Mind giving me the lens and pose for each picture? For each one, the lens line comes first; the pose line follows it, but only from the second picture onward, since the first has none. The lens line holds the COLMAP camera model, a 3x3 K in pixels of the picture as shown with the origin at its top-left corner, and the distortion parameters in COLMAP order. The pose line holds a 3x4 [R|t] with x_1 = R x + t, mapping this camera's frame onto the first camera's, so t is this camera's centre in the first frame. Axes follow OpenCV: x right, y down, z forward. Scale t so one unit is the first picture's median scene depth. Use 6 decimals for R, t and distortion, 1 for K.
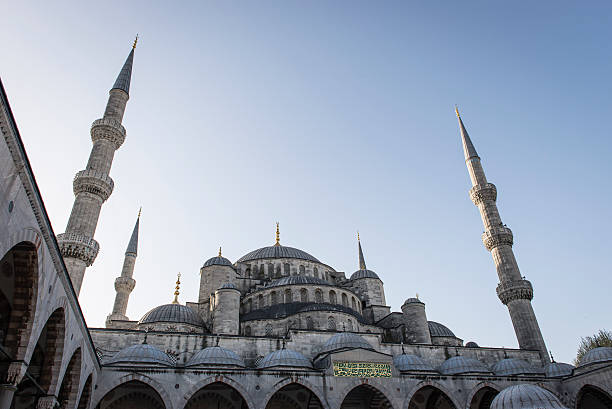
lens RADIAL K [[409.4, 0, 281.8], [0, 409.4, 204.4], [0, 0, 1]] dist [-0.001642, -0.002366]
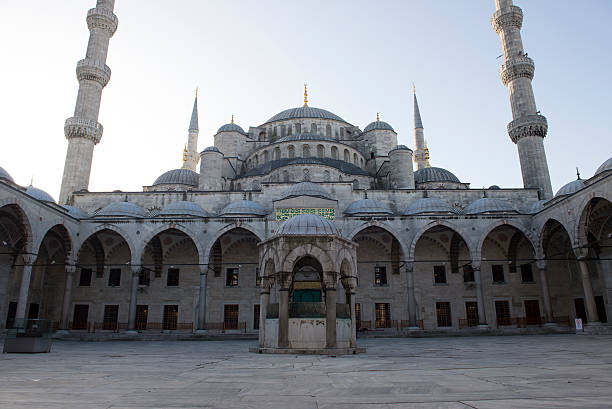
lens RADIAL K [[397.2, 0, 305.9], [0, 397.2, 189.7], [0, 0, 1]] dist [-0.044079, -0.000636]
pose [[0.962426, -0.060566, -0.264703, 0.382822], [0.133407, 0.954517, 0.266647, 0.055257], [0.236513, -0.291941, 0.926732, 0.050916]]
